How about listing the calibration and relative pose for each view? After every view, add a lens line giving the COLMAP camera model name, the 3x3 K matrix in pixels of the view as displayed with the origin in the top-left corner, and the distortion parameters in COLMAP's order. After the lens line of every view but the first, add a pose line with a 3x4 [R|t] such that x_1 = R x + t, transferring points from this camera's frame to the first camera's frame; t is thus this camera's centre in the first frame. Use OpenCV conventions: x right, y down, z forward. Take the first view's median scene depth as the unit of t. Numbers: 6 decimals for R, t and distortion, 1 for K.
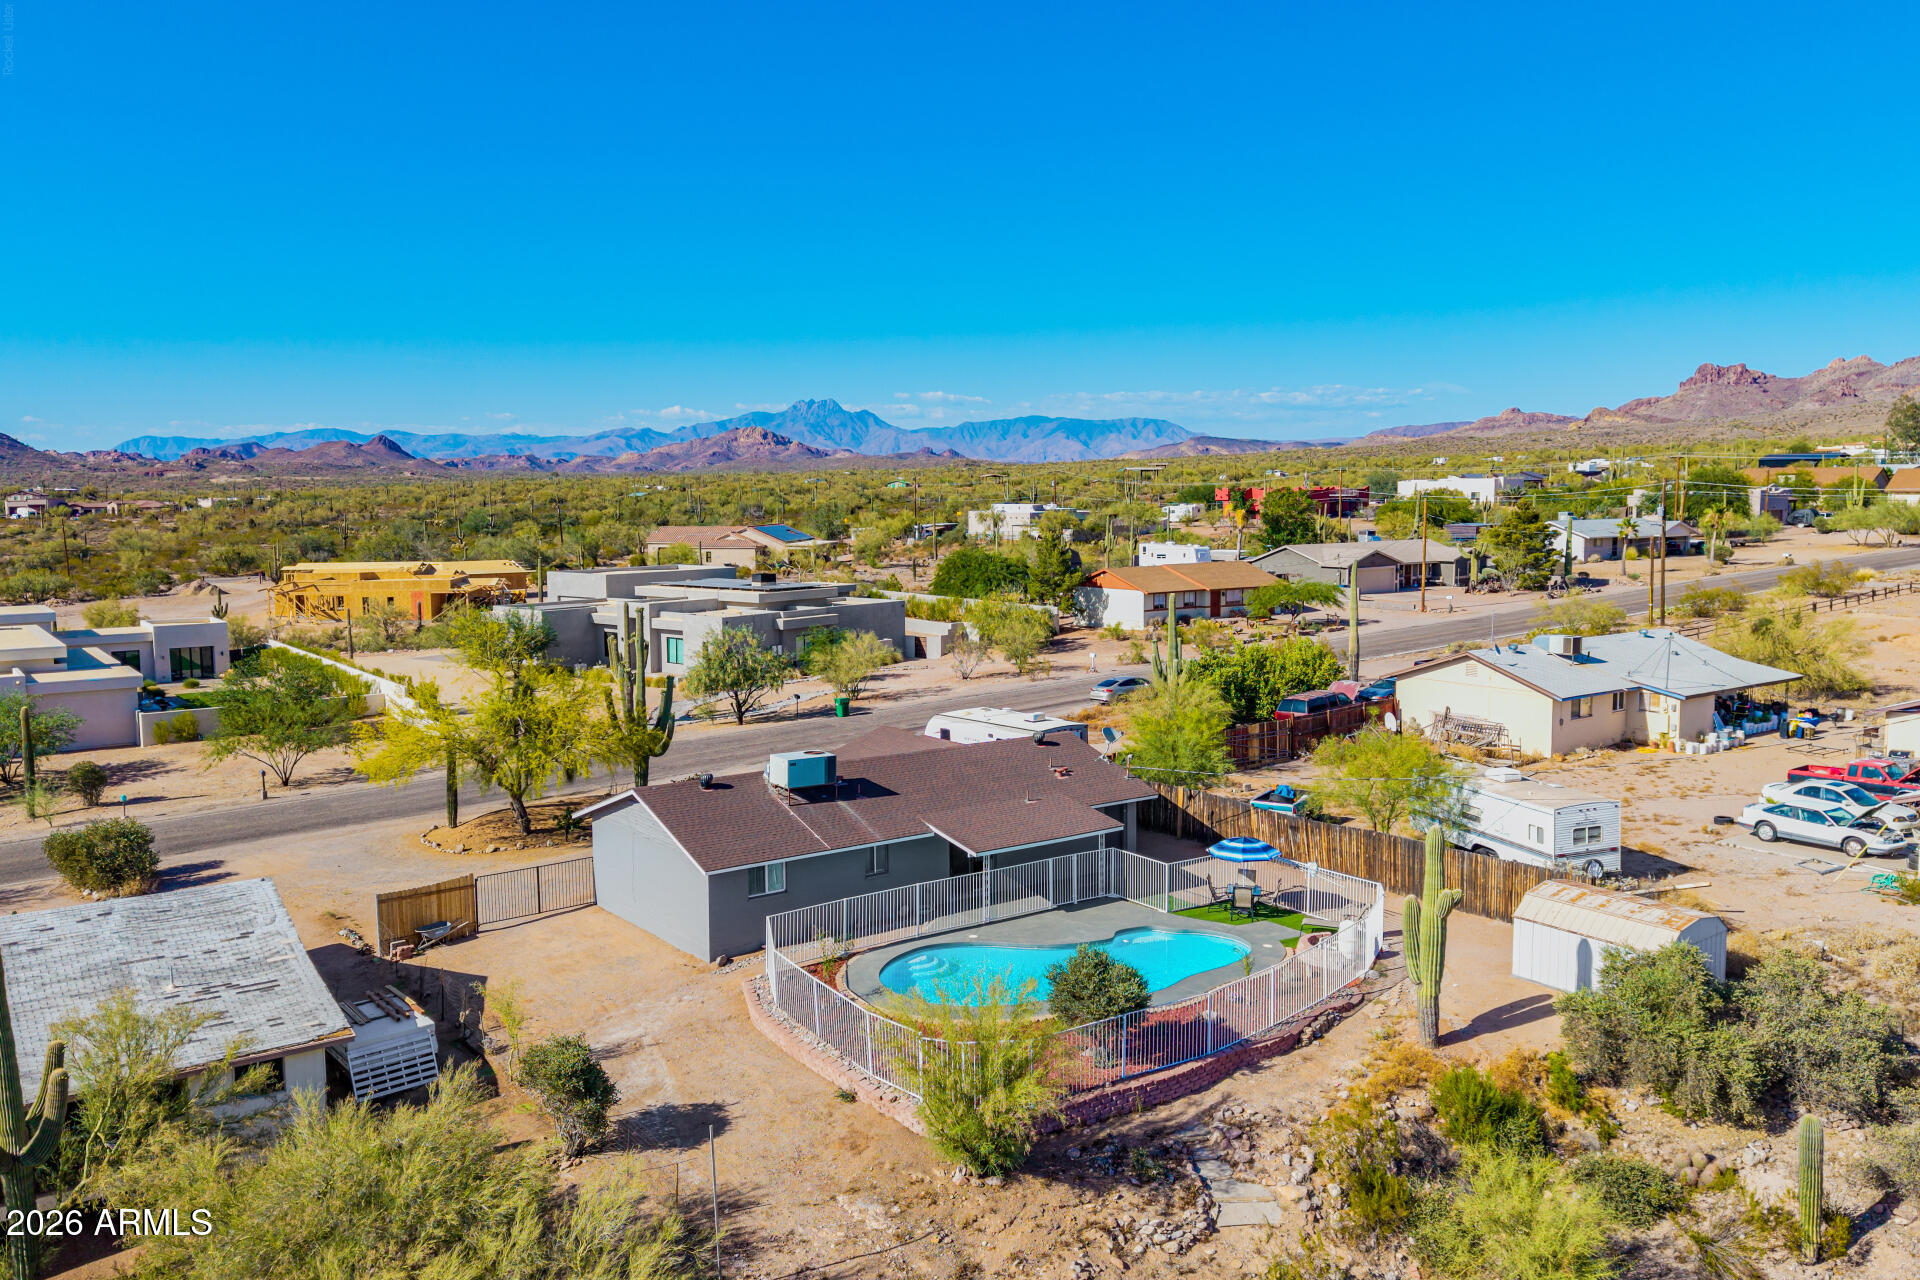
lens RADIAL K [[1524.7, 0, 960.7], [0, 1524.7, 647.2], [0, 0, 1]] dist [0.086724, -0.144685]
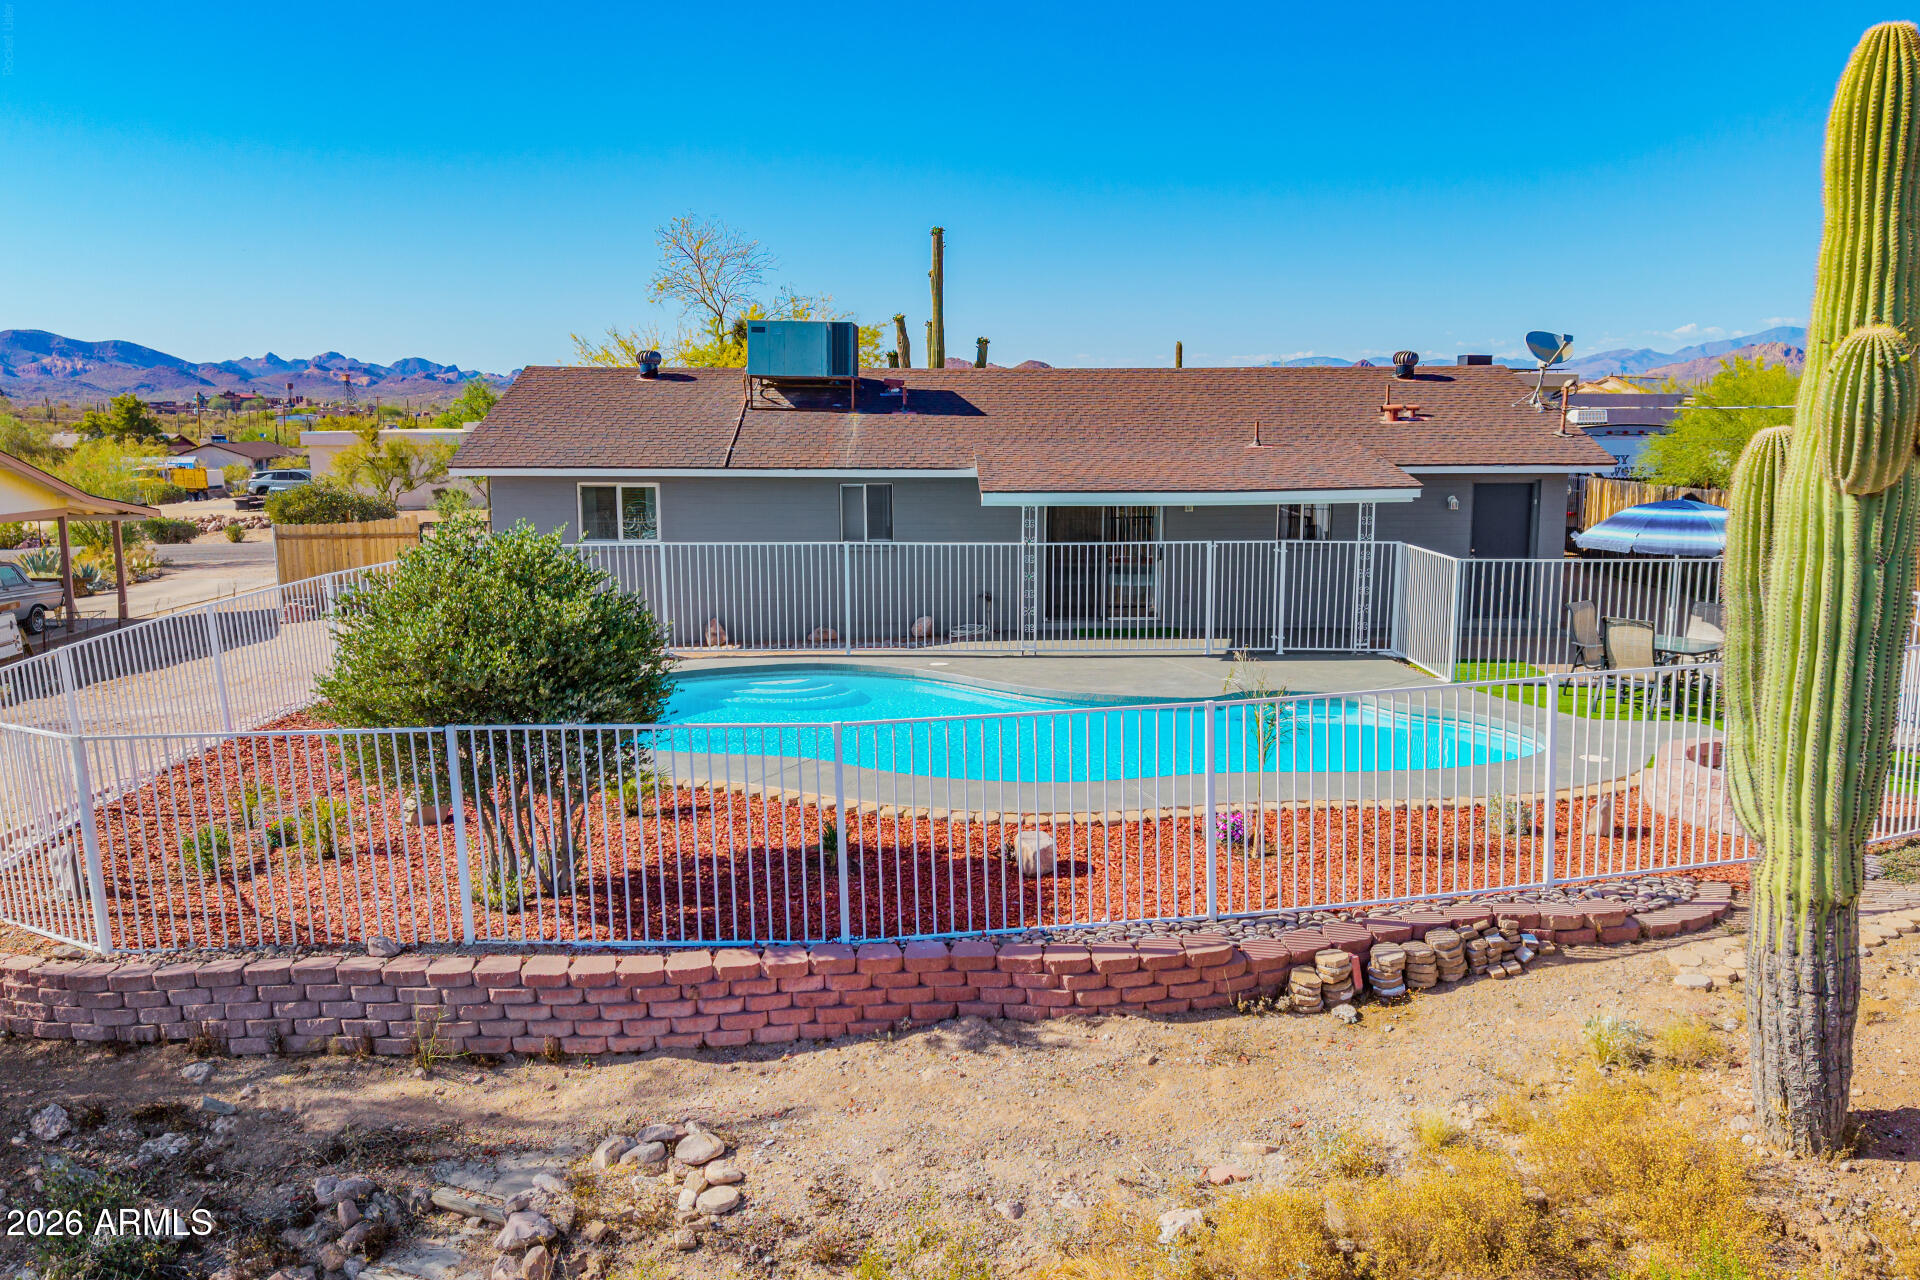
lens RADIAL K [[1533.2, 0, 958.7], [0, 1533.2, 642.1], [0, 0, 1]] dist [0.011336, 0.001847]
pose [[0.815678, 0.089756, -0.571501, 0.349874], [-0.065317, 0.995862, 0.063179, 0.198734], [0.574807, -0.014205, 0.818165, 0.817136]]
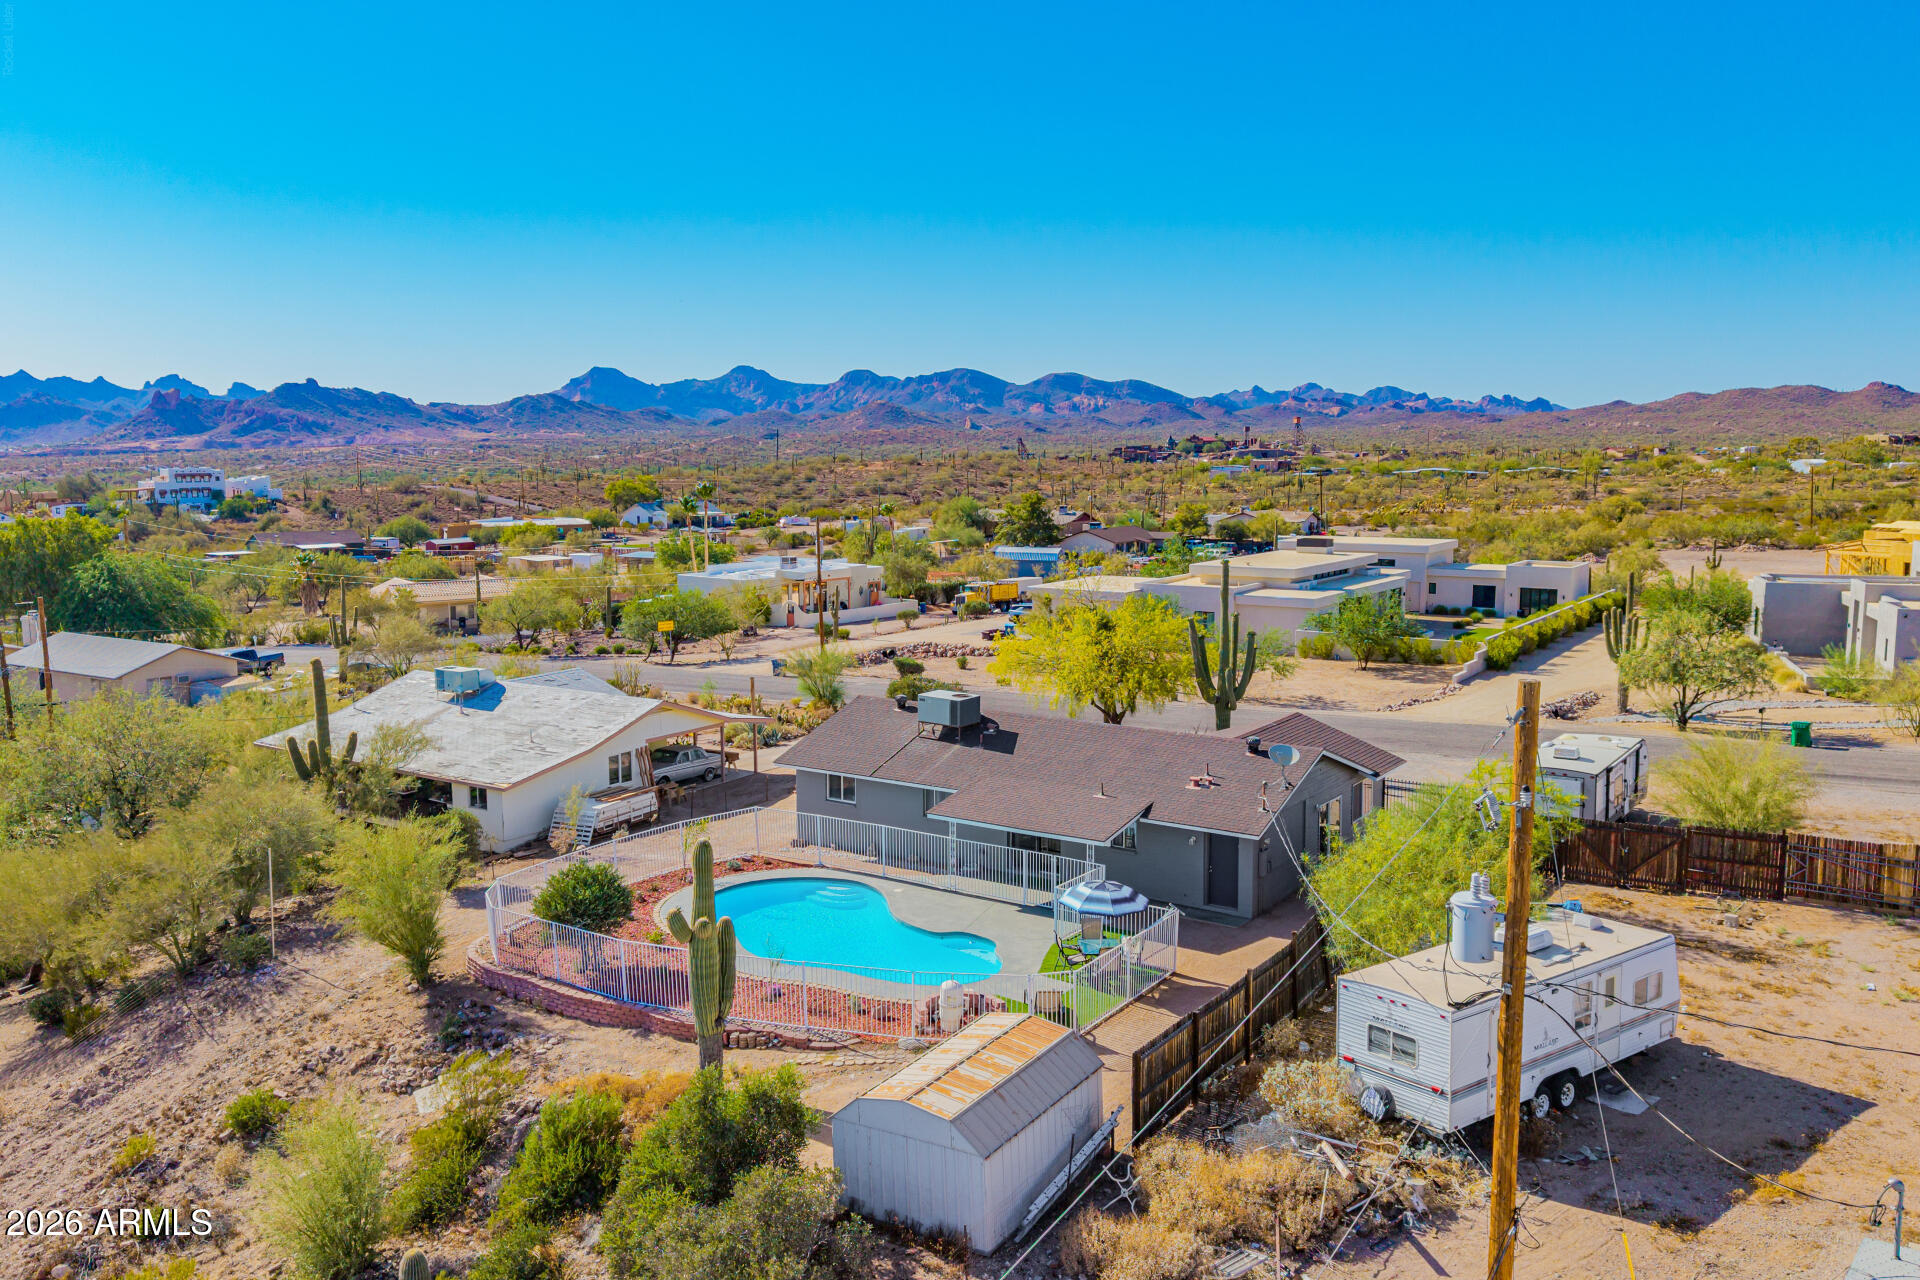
lens RADIAL K [[1524.7, 0, 960.7], [0, 1524.7, 647.2], [0, 0, 1]] dist [0.086724, -0.144685]
pose [[0.340405, 0.130464, -0.931184, 1.205891], [-0.099378, 0.989773, 0.102344, -0.097267], [0.935013, 0.057700, 0.349889, 0.874752]]
